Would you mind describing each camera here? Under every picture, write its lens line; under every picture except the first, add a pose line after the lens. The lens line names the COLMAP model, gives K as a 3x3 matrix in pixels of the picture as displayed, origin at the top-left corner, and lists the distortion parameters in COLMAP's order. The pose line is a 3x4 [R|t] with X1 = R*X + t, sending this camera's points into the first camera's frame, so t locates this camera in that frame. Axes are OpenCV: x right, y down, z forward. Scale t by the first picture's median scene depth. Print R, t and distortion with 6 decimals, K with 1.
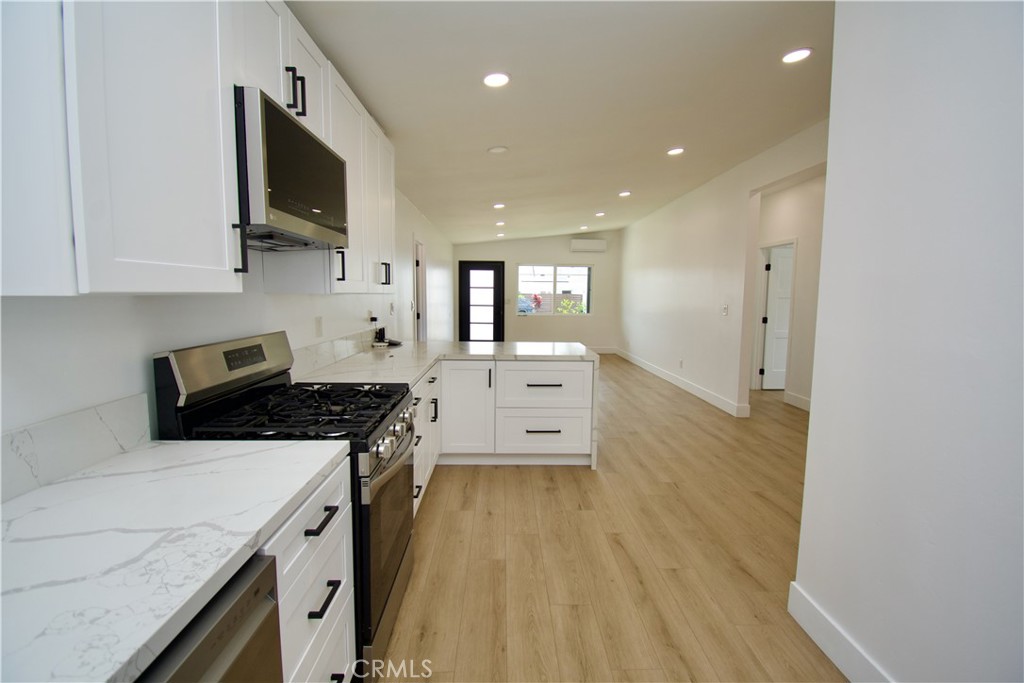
lens RADIAL K [[452.6, 0, 510.3], [0, 452.6, 333.7], [0, 0, 1]] dist [-0.000814, -0.000202]
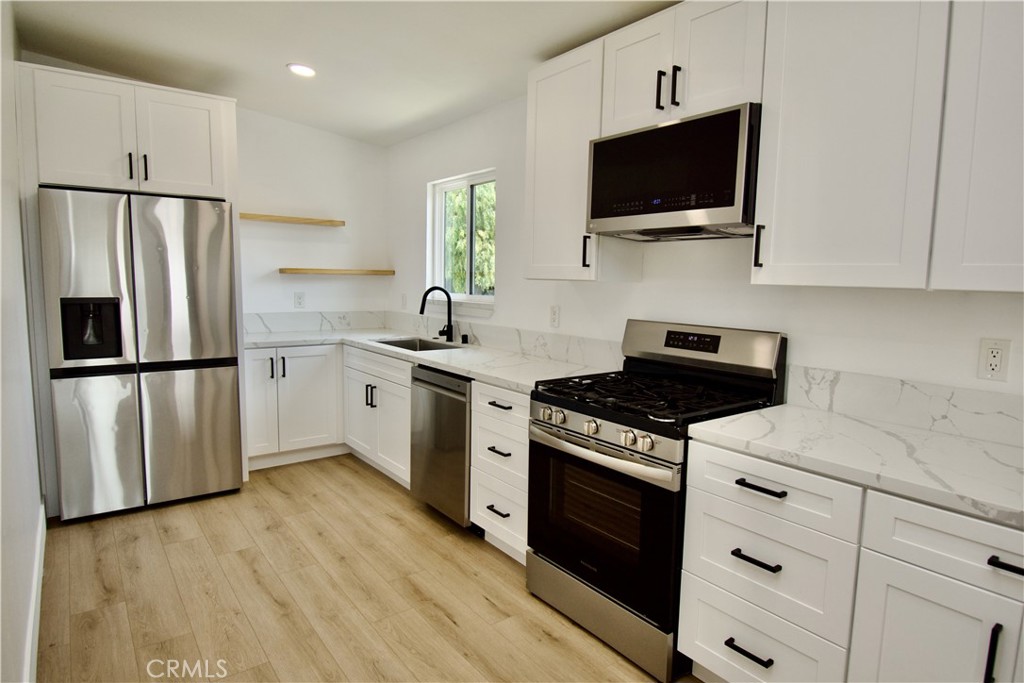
lens RADIAL K [[588.4, 0, 514.1], [0, 588.4, 343.7], [0, 0, 1]] dist [-0.006085, -0.012540]
pose [[-0.808186, 0.035931, -0.587831, 0.159799], [-0.083969, 0.980909, 0.175404, -0.042329], [0.582911, 0.191118, -0.789739, 0.508205]]
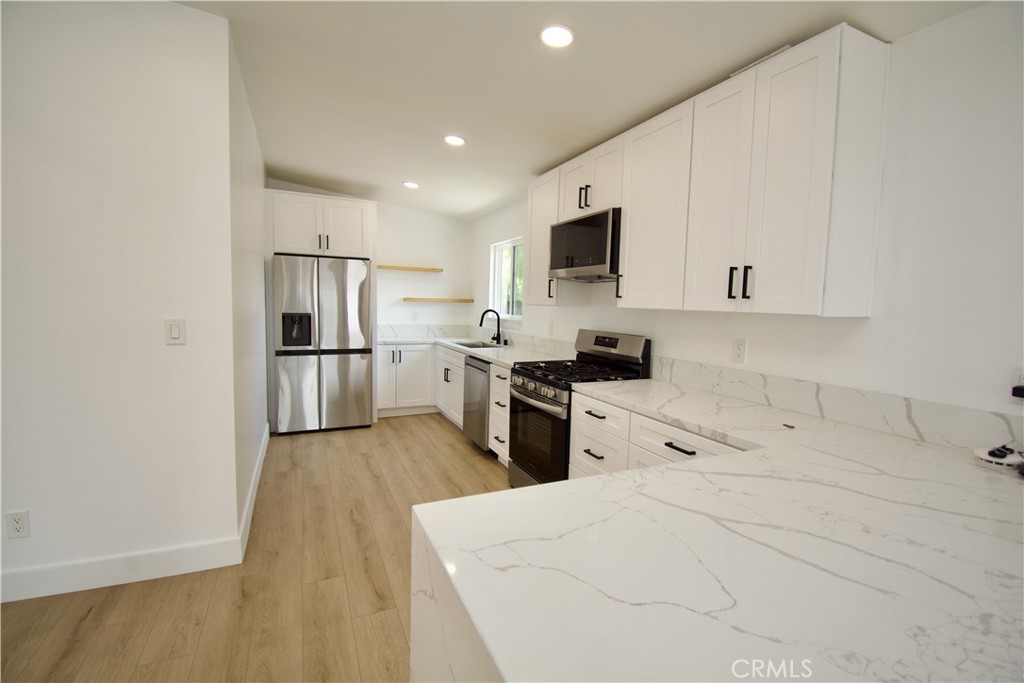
lens RADIAL K [[452.6, 0, 510.3], [0, 452.6, 340.8], [0, 0, 1]] dist [-0.000814, -0.000202]
pose [[-0.914587, -0.004947, -0.404358, 0.138439], [-0.075345, 0.984501, 0.158373, -0.058306], [0.397308, 0.175312, -0.900784, 0.678815]]
